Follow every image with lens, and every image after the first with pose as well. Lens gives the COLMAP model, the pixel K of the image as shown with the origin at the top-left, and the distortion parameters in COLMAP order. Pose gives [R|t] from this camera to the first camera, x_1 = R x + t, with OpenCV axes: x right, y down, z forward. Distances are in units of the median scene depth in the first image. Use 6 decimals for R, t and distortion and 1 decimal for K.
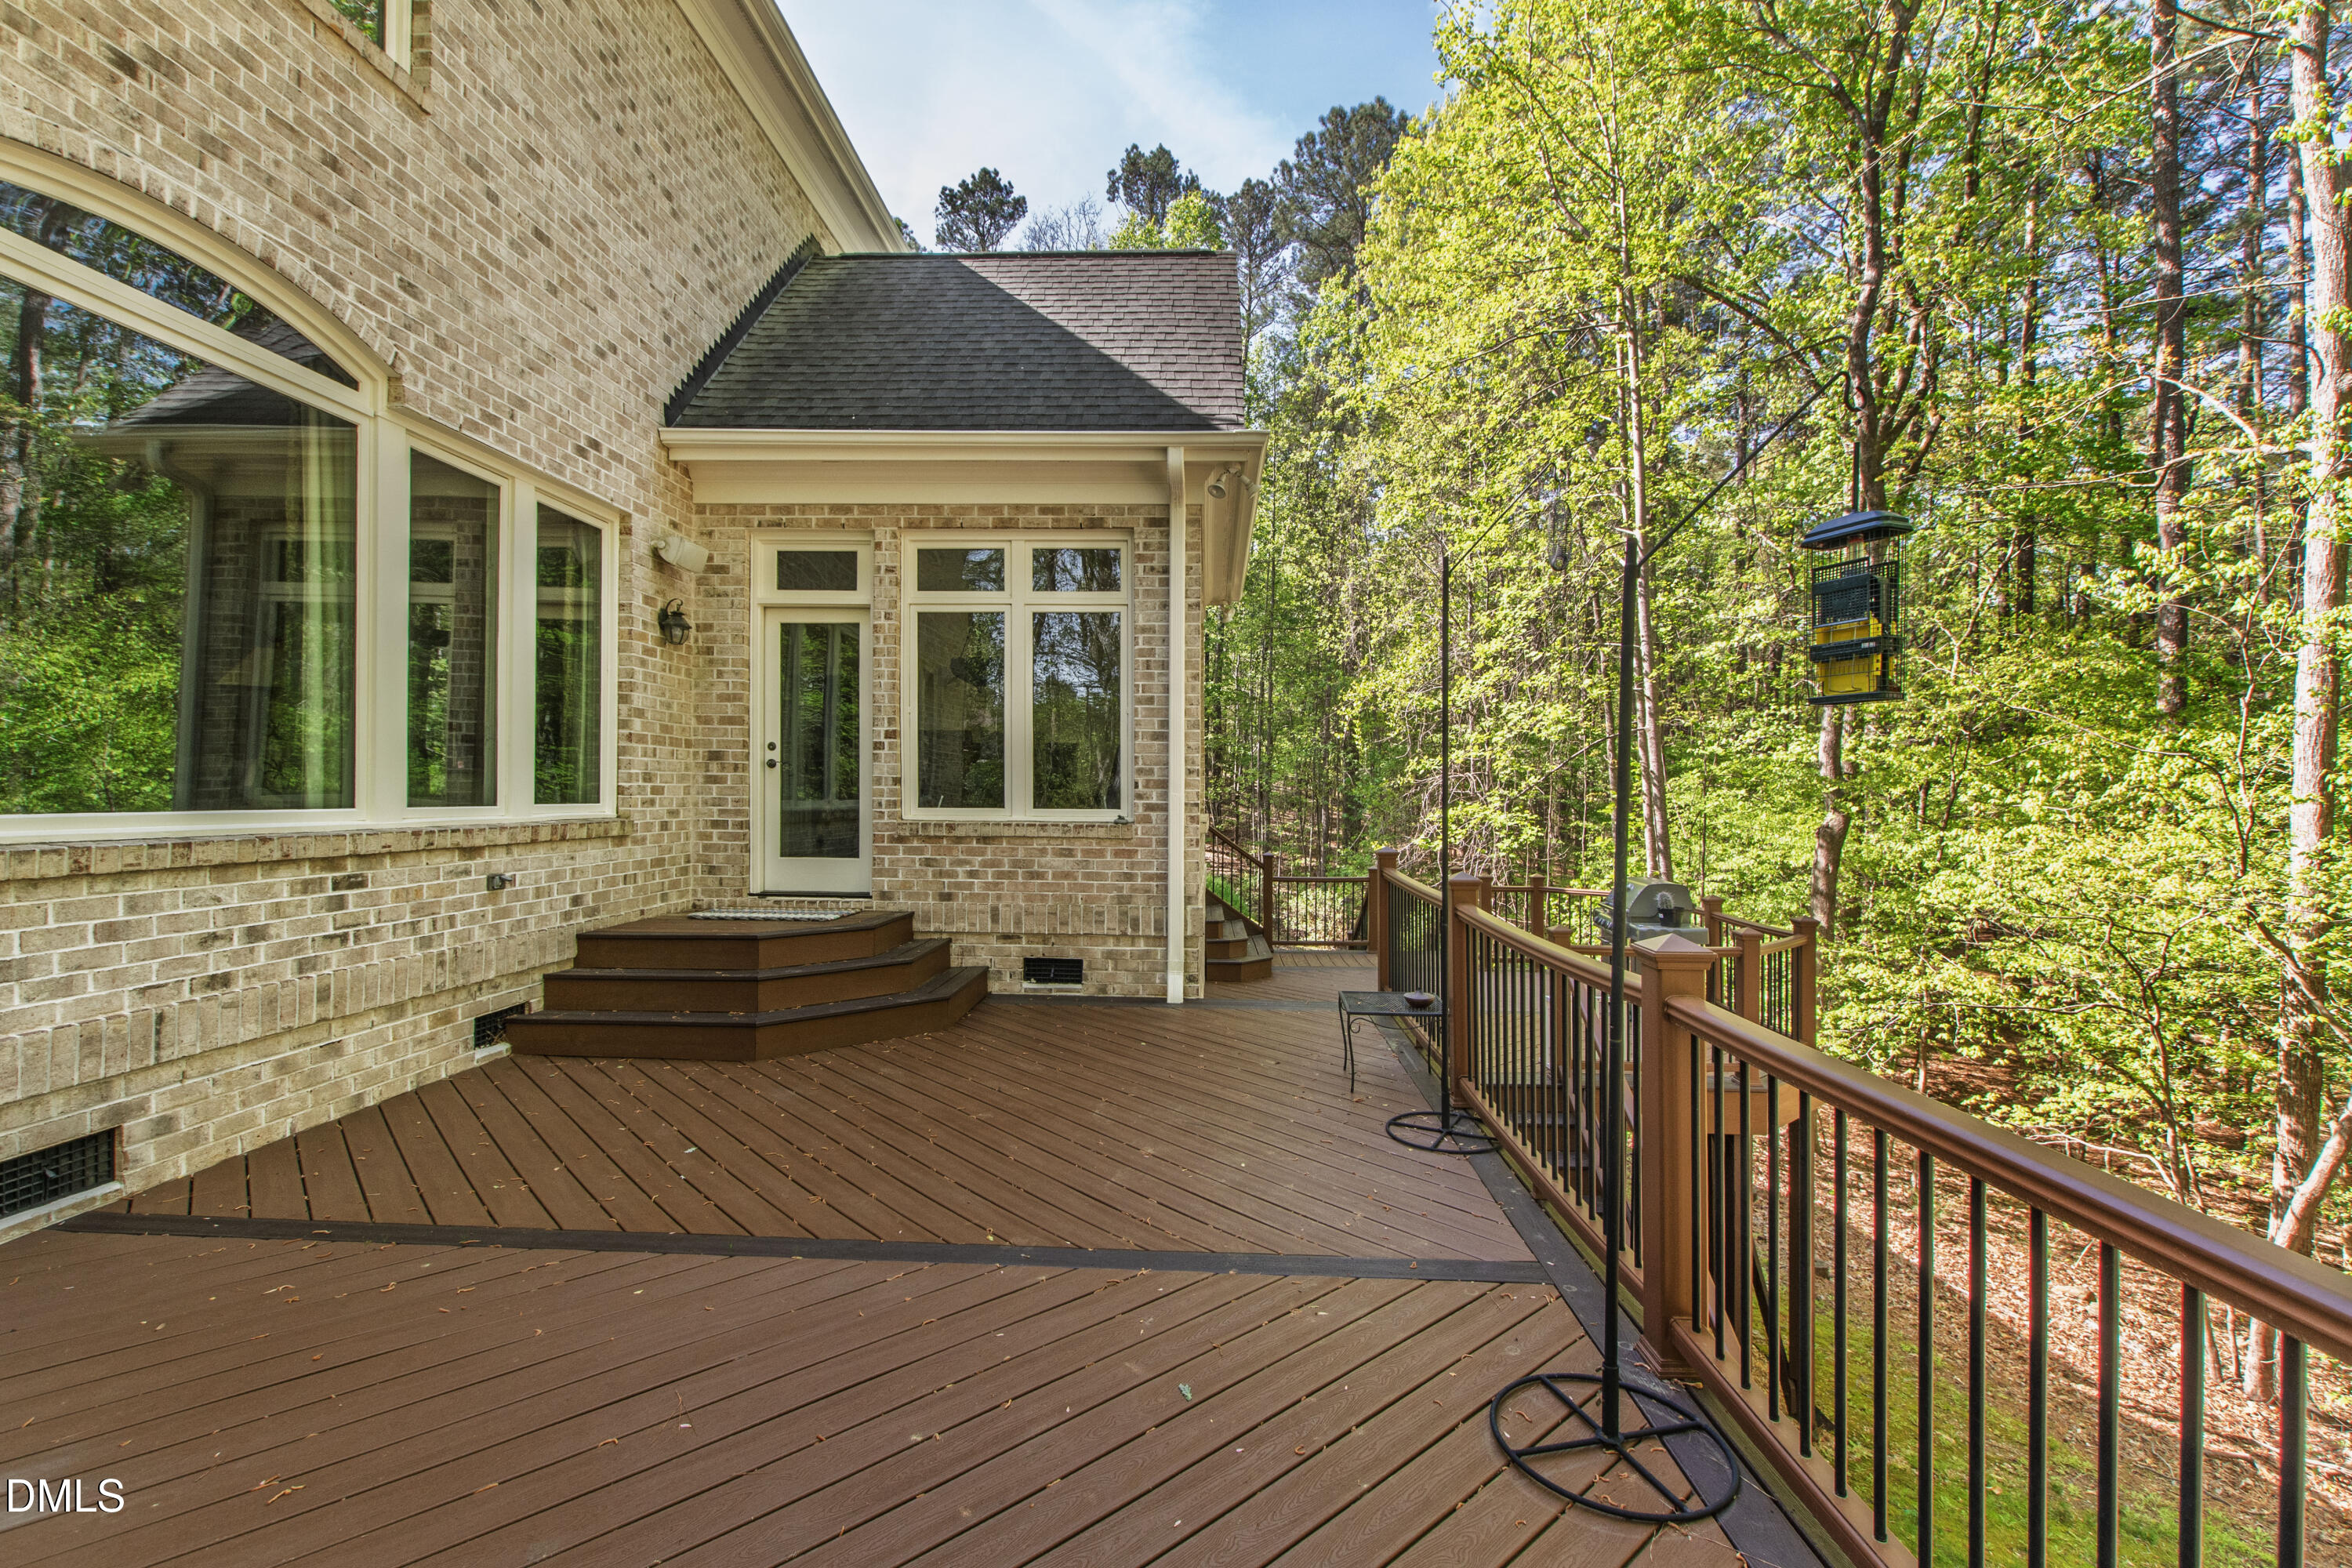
lens RADIAL K [[1047.3, 0, 1171.4], [0, 1047.3, 786.8], [0, 0, 1]] dist [0.004265, -0.000022]
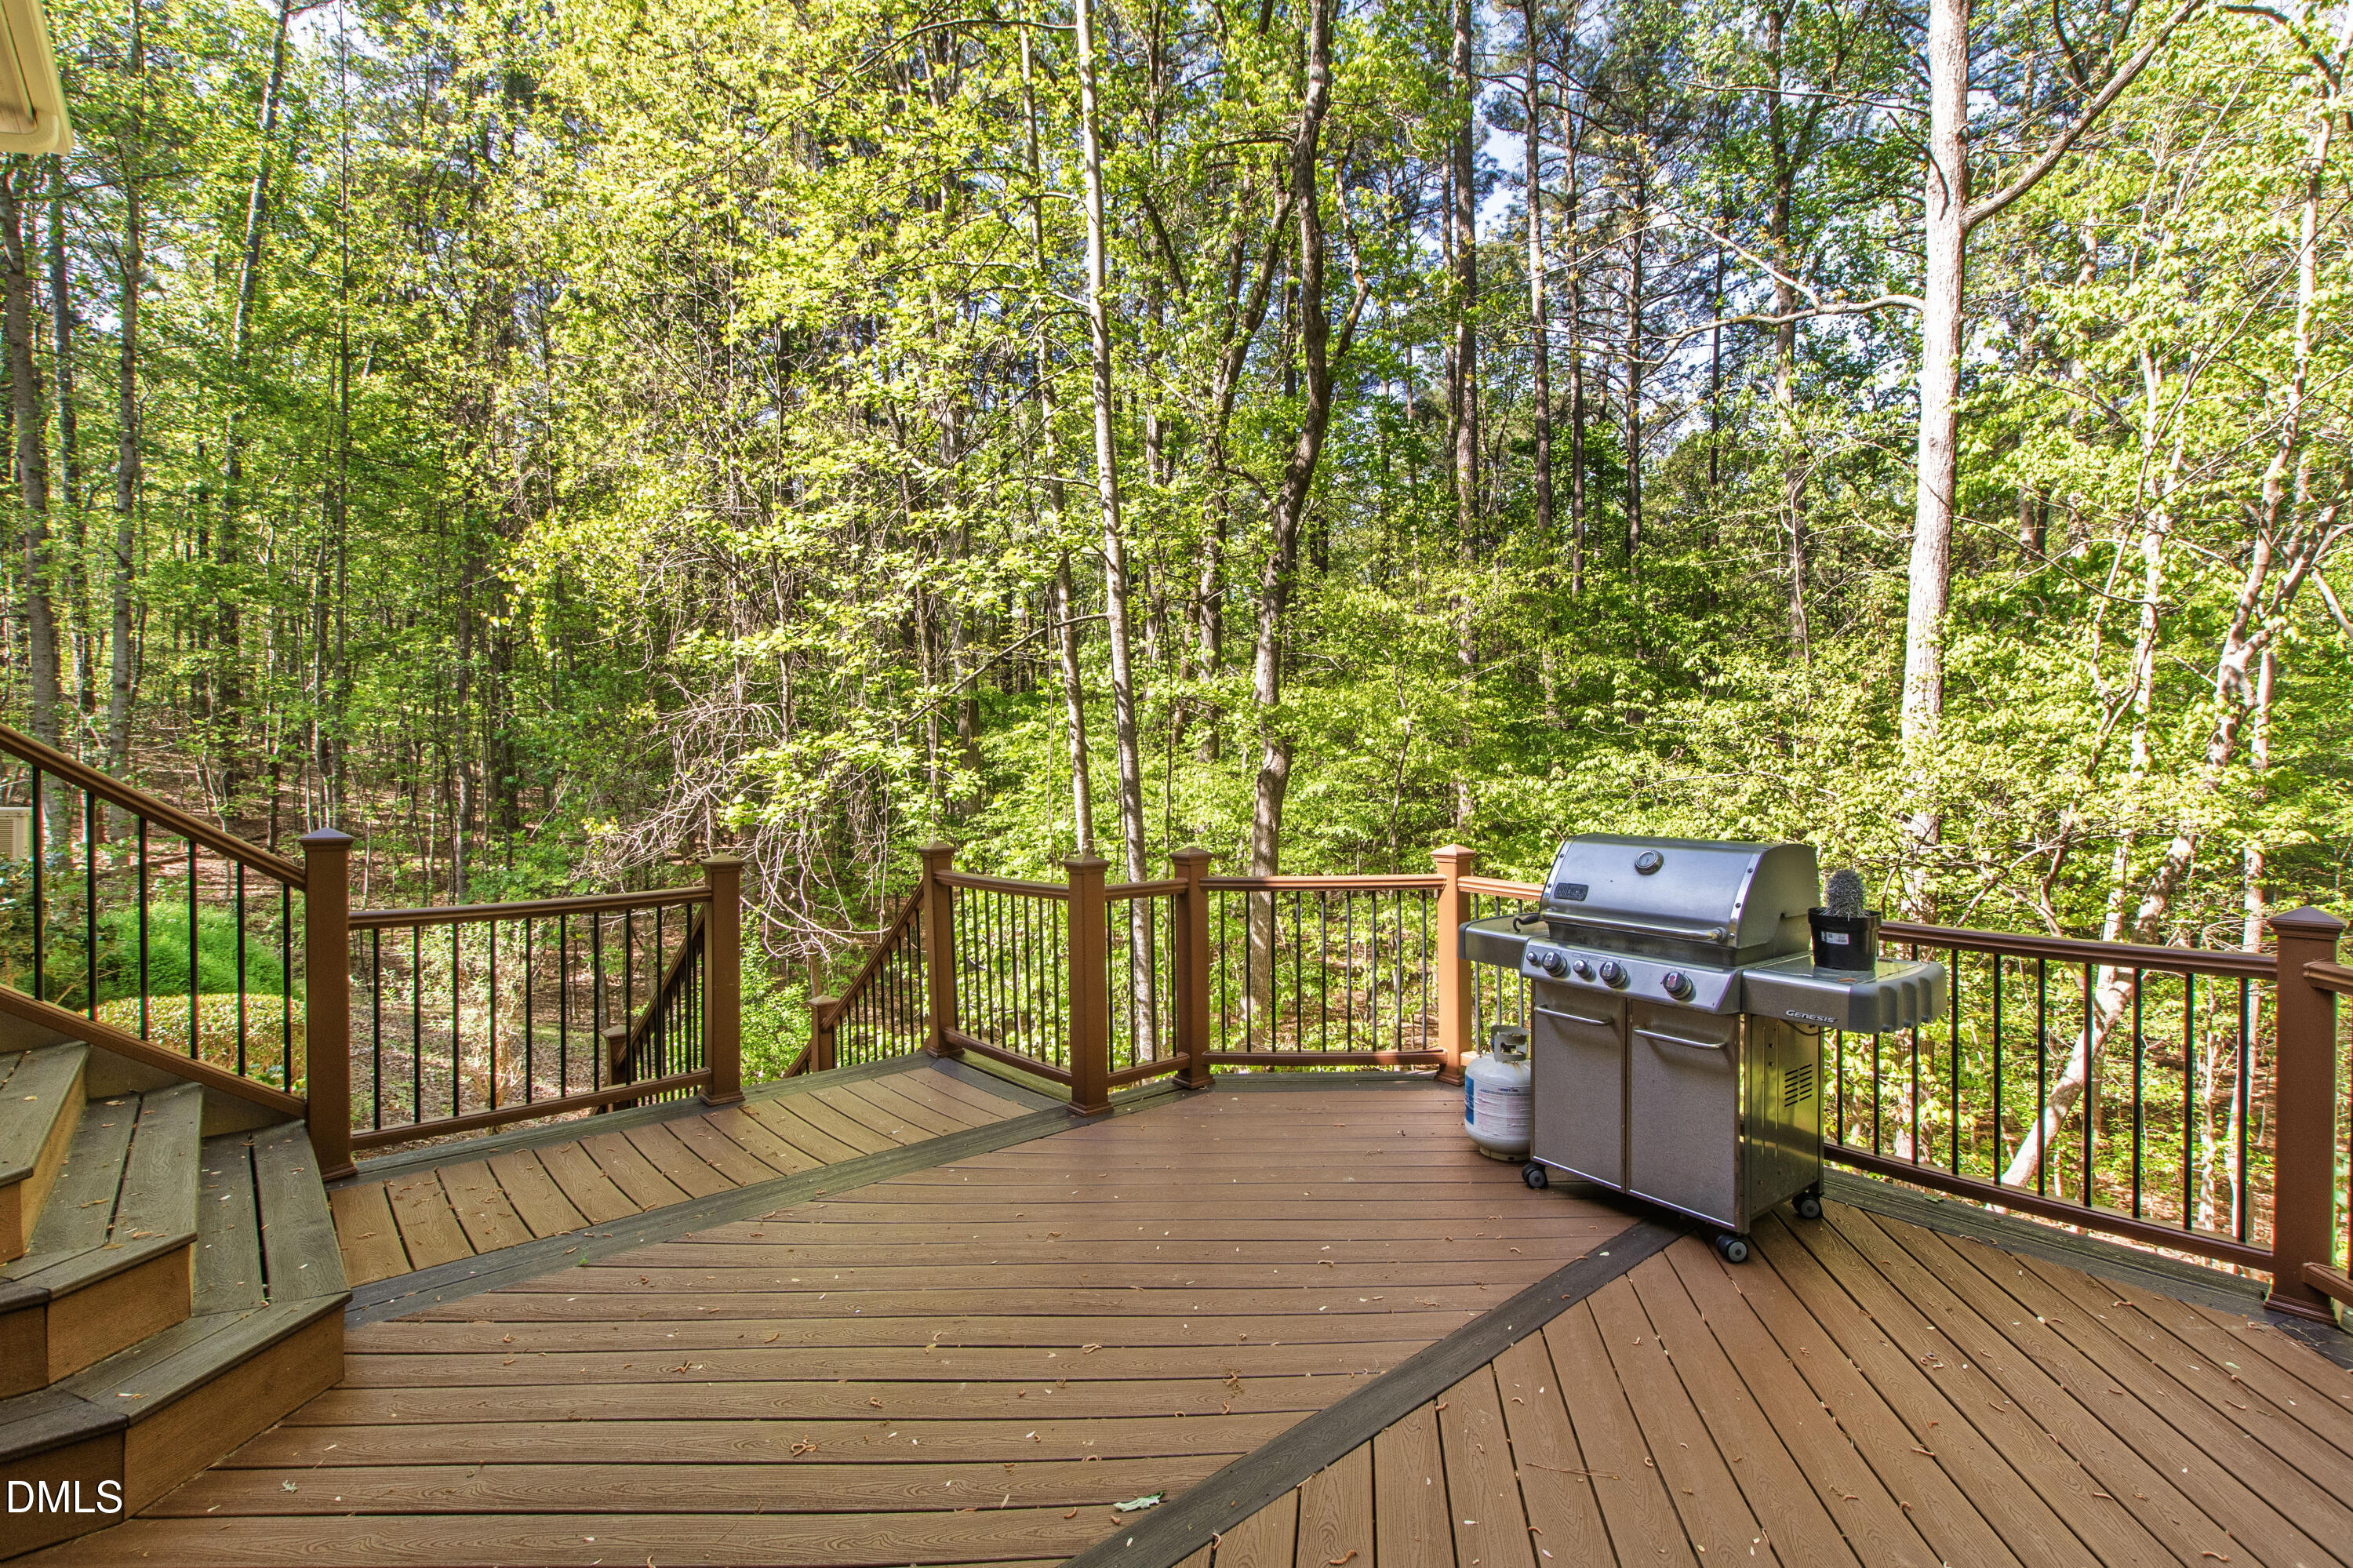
lens RADIAL K [[985.7, 0, 1198.9], [0, 985.7, 778.0], [0, 0, 1]] dist [-0.005076, 0.000006]
pose [[0.693334, -0.009254, 0.720557, 0.047137], [0.006527, 0.999957, 0.006561, 0.028706], [-0.720587, 0.000154, 0.693365, 0.409244]]
